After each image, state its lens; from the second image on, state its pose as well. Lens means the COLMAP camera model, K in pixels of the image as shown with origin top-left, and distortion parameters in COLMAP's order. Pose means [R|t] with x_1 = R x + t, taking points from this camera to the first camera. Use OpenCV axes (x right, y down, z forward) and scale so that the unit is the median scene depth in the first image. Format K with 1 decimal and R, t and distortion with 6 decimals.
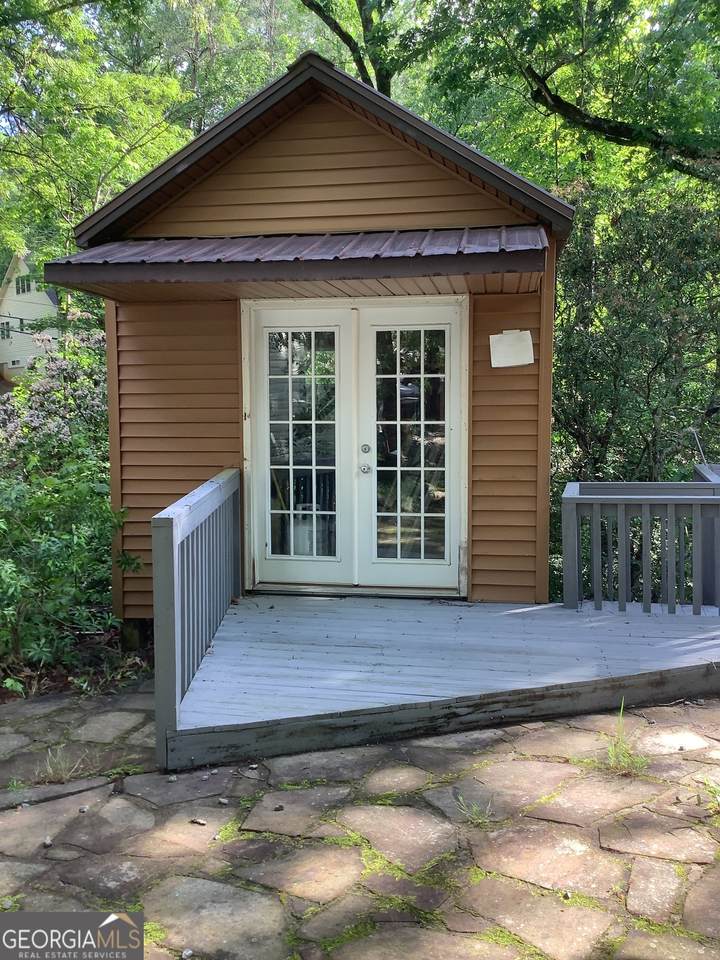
lens RADIAL K [[861.2, 0, 360.0], [0, 861.2, 480.0], [0, 0, 1]] dist [0.073068, -0.010846]
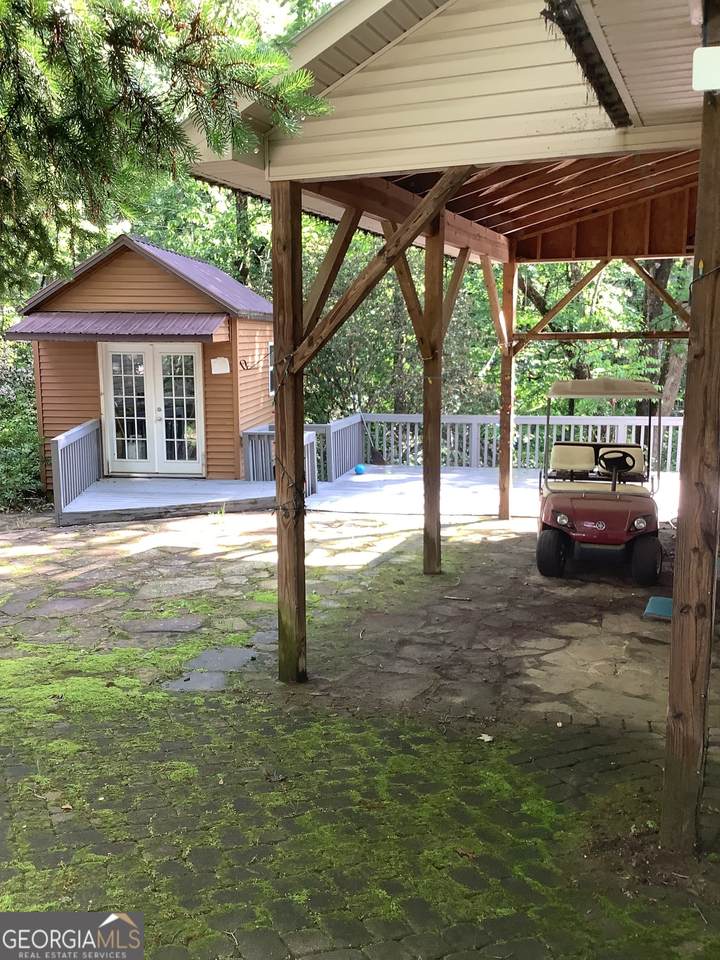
lens RADIAL K [[861.2, 0, 360.0], [0, 861.2, 480.0], [0, 0, 1]] dist [0.073068, -0.010846]
pose [[0.997876, -0.004461, 0.064985, 0.370030], [-0.000905, 0.996606, 0.082311, -0.039337], [-0.065132, -0.082195, 0.994486, -1.212990]]
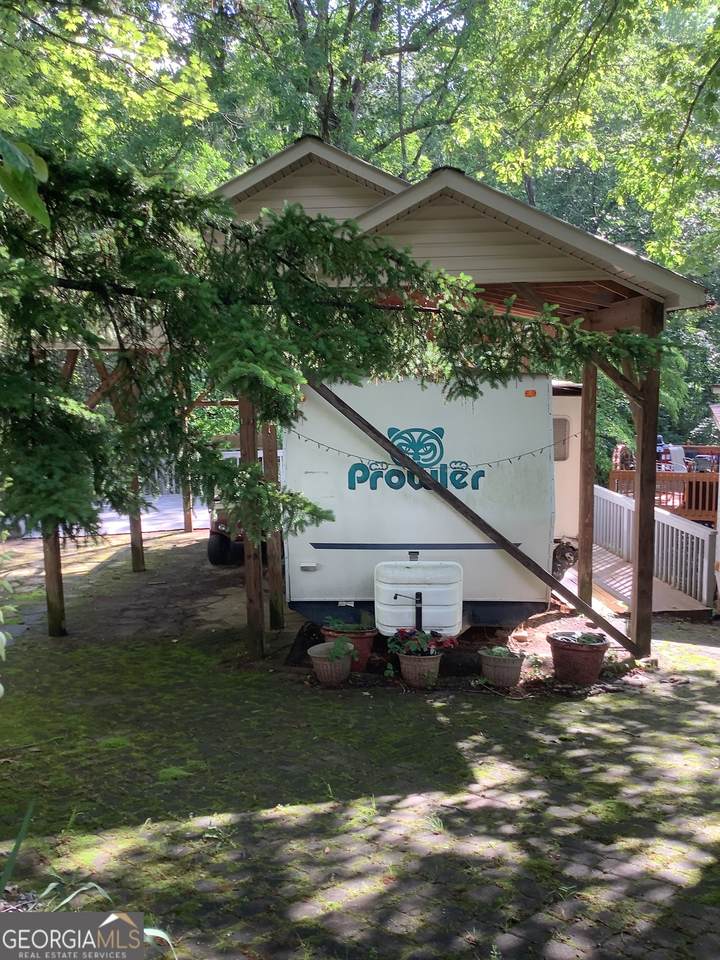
lens RADIAL K [[861.2, 0, 360.0], [0, 861.2, 480.0], [0, 0, 1]] dist [0.073068, -0.010846]
pose [[0.913820, -0.065380, 0.400822, 0.251510], [0.041213, 0.996790, 0.068632, -0.107712], [-0.404023, -0.046199, 0.913581, -1.897848]]
